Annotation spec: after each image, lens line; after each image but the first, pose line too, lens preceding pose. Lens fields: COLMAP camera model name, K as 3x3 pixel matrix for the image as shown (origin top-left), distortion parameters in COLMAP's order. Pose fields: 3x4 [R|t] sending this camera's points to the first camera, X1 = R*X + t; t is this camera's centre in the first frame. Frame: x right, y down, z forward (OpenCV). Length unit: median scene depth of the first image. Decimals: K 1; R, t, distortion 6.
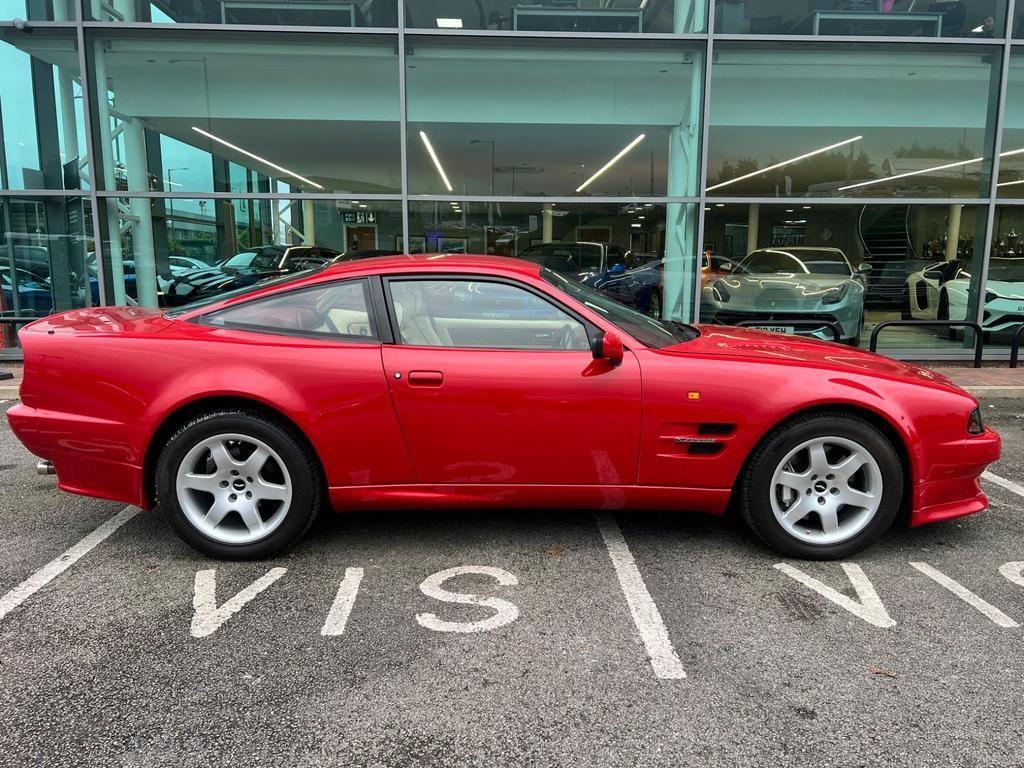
lens RADIAL K [[770.4, 0, 521.8], [0, 770.4, 389.9], [0, 0, 1]] dist [0.054218, -0.058269]
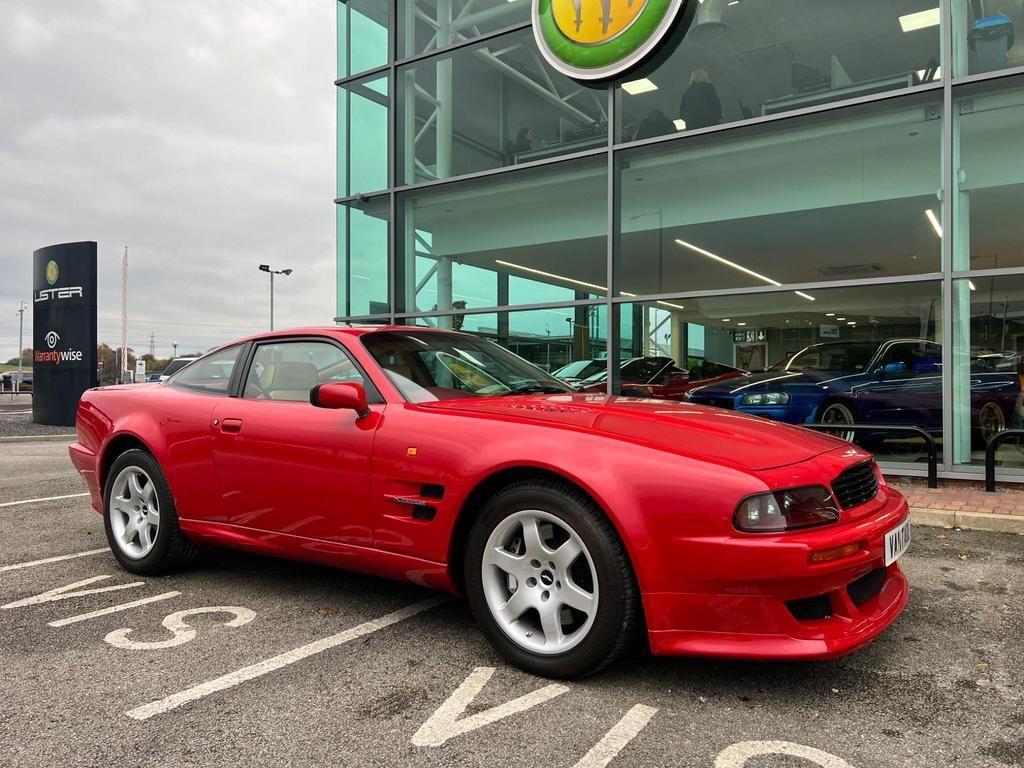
lens RADIAL K [[770.4, 0, 520.8], [0, 770.4, 380.4], [0, 0, 1]] dist [0.054218, -0.058269]
pose [[0.811010, -0.011050, -0.584928, 0.861378], [-0.093441, 0.984540, -0.148156, 0.047637], [0.577521, 0.174812, 0.797439, 0.332660]]
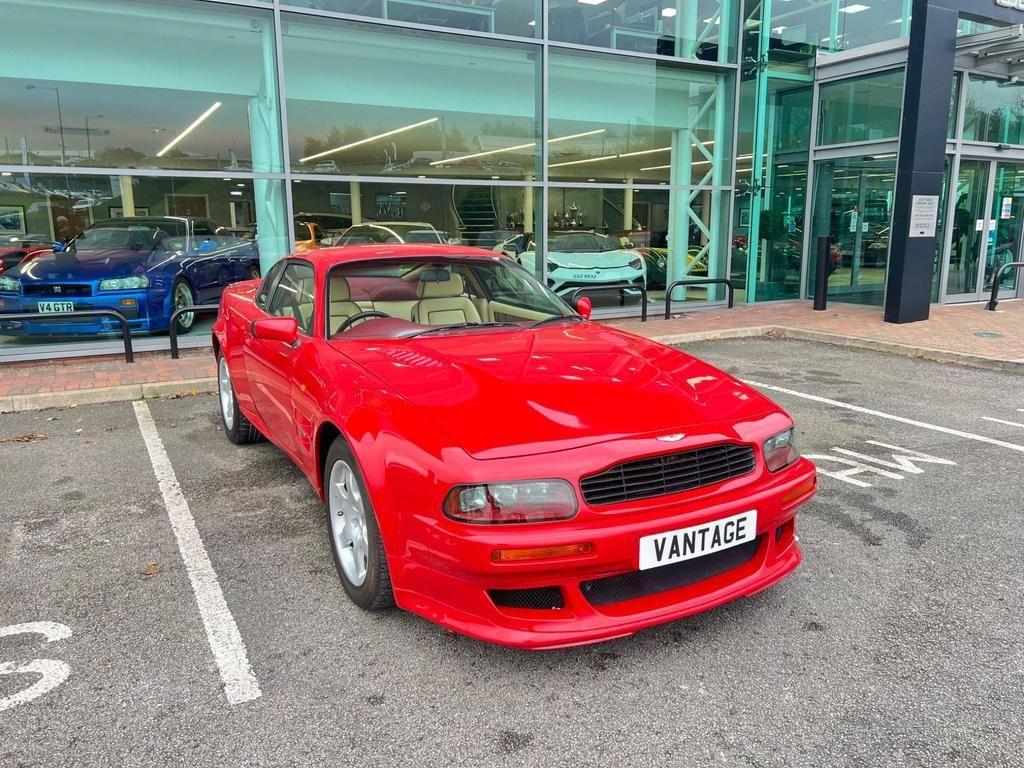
lens RADIAL K [[770.4, 0, 520.5], [0, 770.4, 384.8], [0, 0, 1]] dist [0.054218, -0.058269]
pose [[0.889416, -0.102184, 0.445531, 0.079212], [0.085988, 0.994694, 0.056478, -0.036609], [-0.448939, -0.011922, 0.893483, -0.016687]]
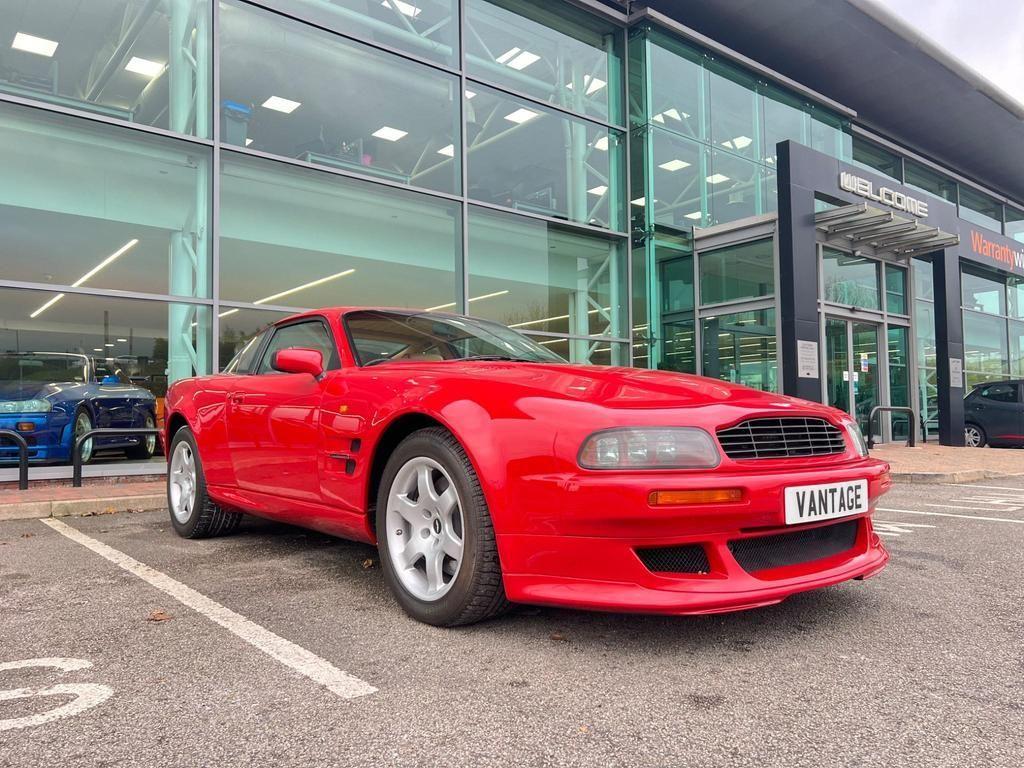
lens RADIAL K [[770.4, 0, 509.3], [0, 770.4, 388.4], [0, 0, 1]] dist [0.054218, -0.058269]
pose [[0.798173, 0.014401, 0.602255, -0.127716], [0.115108, 0.977649, -0.175931, 0.167316], [-0.591328, 0.209748, 0.778676, 0.172067]]
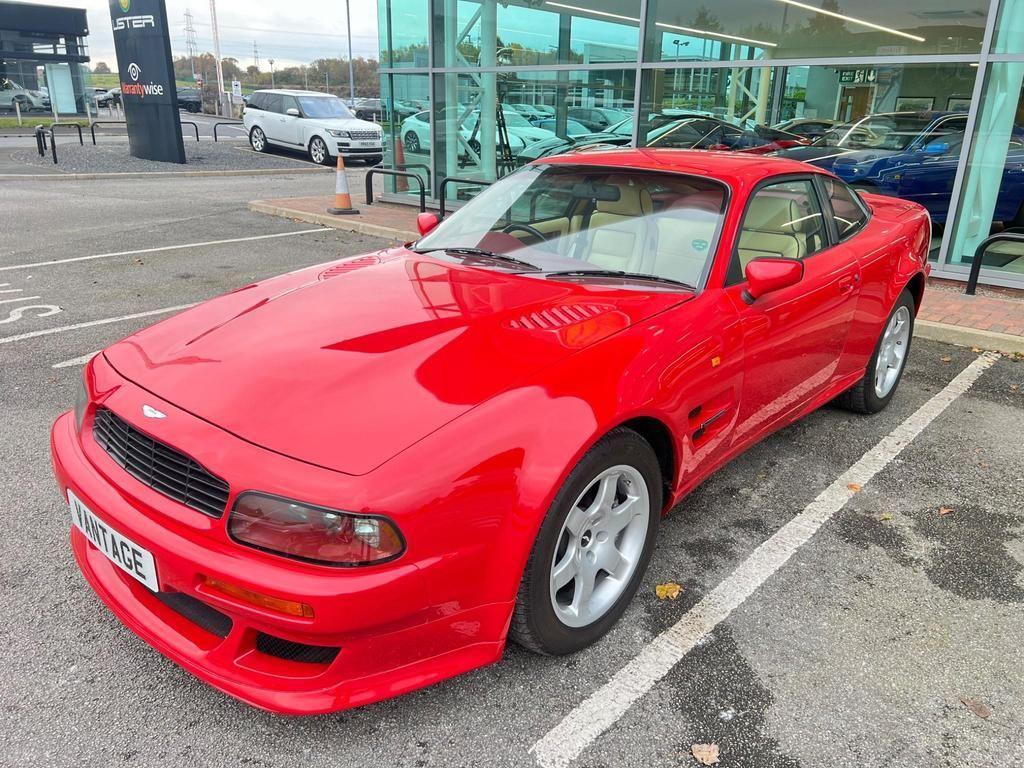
lens RADIAL K [[770.4, 0, 522.1], [0, 770.4, 391.8], [0, 0, 1]] dist [0.054218, -0.058269]
pose [[0.721906, 0.247576, -0.646187, 1.178338], [-0.133969, 0.966144, 0.220494, -0.115067], [0.678899, -0.072607, 0.730633, 0.374366]]
